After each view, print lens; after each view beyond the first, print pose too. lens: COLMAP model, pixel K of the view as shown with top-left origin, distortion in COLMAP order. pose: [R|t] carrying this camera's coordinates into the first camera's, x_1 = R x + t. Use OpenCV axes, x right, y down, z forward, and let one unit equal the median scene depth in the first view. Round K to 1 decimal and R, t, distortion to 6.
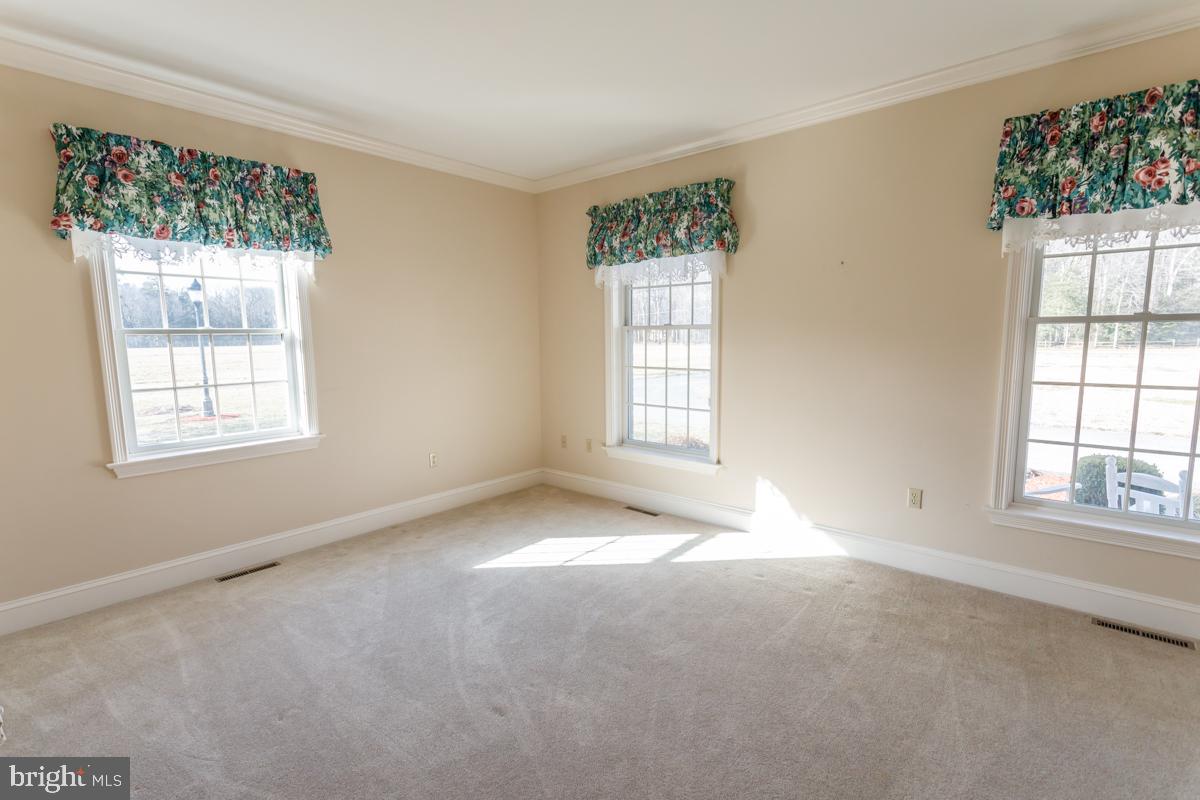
lens RADIAL K [[565.4, 0, 598.6], [0, 565.4, 404.4], [0, 0, 1]] dist [-0.002304, 0.004978]
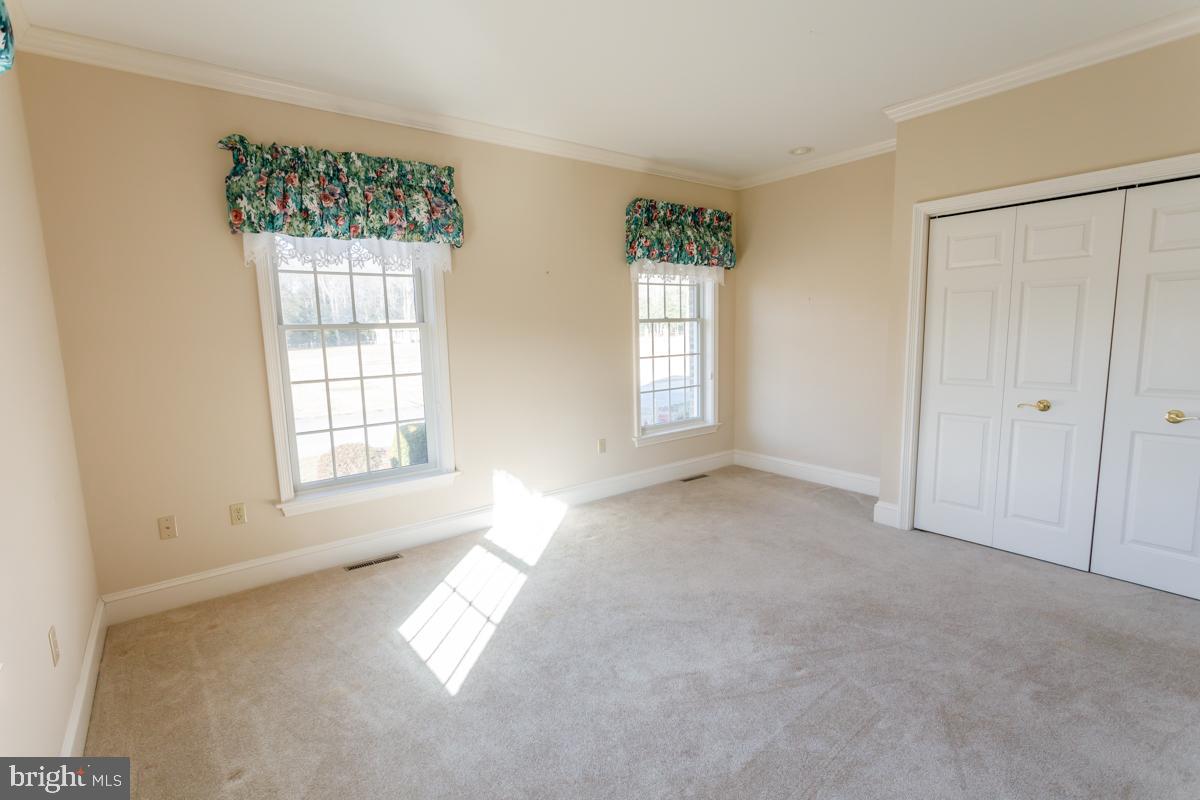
lens RADIAL K [[565.4, 0, 598.6], [0, 565.4, 404.4], [0, 0, 1]] dist [-0.002304, 0.004978]
pose [[0.197576, -0.126824, 0.972049, -0.672440], [0.145112, 0.984455, 0.098947, -0.064996], [-0.969488, 0.121506, 0.212908, 0.581620]]
